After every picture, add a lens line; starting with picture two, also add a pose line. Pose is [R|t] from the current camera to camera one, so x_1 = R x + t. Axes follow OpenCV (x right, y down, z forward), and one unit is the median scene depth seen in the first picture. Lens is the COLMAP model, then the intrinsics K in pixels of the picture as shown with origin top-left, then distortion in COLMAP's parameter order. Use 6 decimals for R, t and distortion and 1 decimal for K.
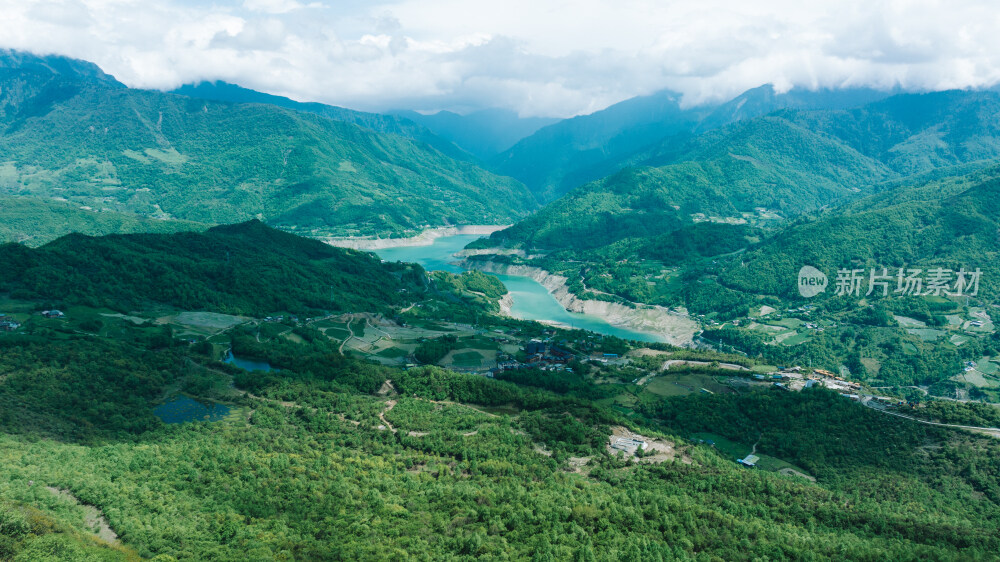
lens RADIAL K [[736.7, 0, 500.7], [0, 736.7, 279.2], [0, 0, 1]] dist [-0.031854, 0.034885]
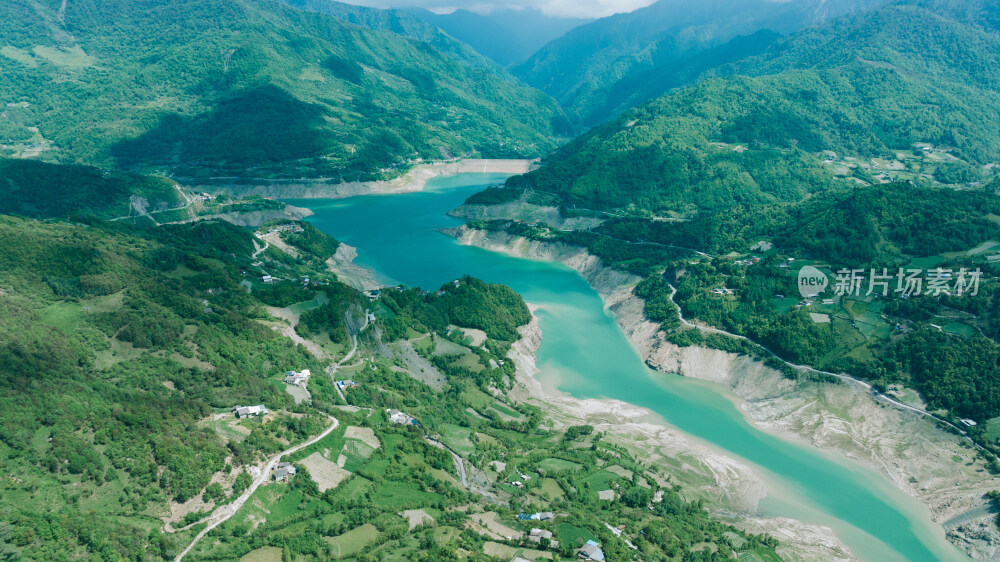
lens RADIAL K [[736.7, 0, 500.2], [0, 736.7, 285.6], [0, 0, 1]] dist [-0.031854, 0.034885]
pose [[0.999481, 0.014936, -0.028548, 0.001345], [-0.011204, 0.991876, 0.126714, -0.046936], [0.030208, -0.126328, 0.991528, 0.310120]]
